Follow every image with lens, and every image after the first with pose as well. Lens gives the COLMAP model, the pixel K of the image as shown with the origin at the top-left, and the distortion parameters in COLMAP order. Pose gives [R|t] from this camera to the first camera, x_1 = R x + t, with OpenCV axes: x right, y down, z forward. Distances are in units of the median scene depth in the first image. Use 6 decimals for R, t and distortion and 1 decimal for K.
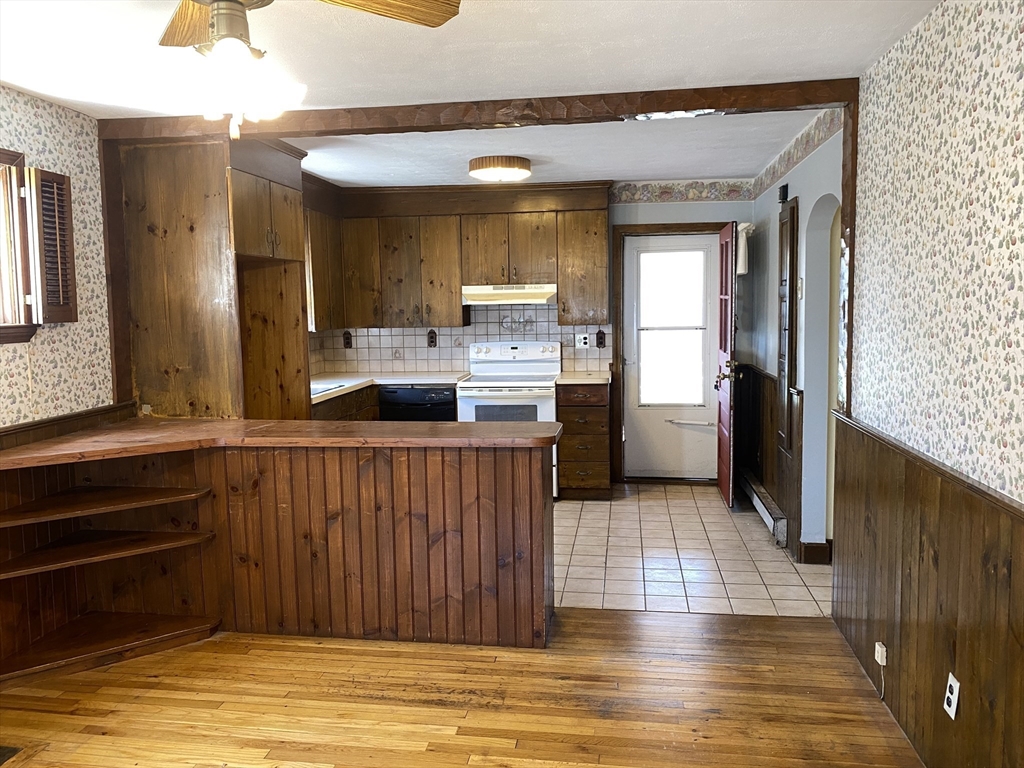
lens RADIAL K [[780.1, 0, 510.9], [0, 780.1, 359.7], [0, 0, 1]] dist [-0.001798, -0.008130]
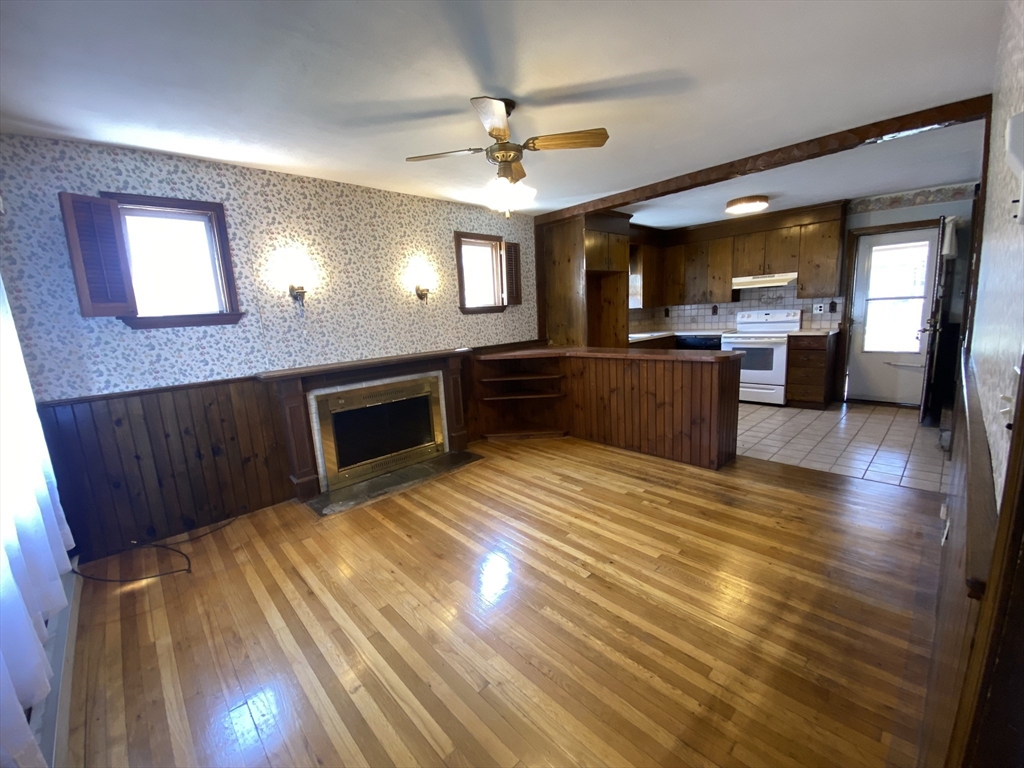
lens RADIAL K [[409.7, 0, 512.0], [0, 409.7, 384.0], [0, 0, 1]] dist [-0.029363, -0.000395]
pose [[0.771769, 0.074883, -0.631478, 0.231939], [0.005373, 0.992239, 0.124231, 0.037069], [0.635880, -0.099270, 0.765377, -0.027297]]
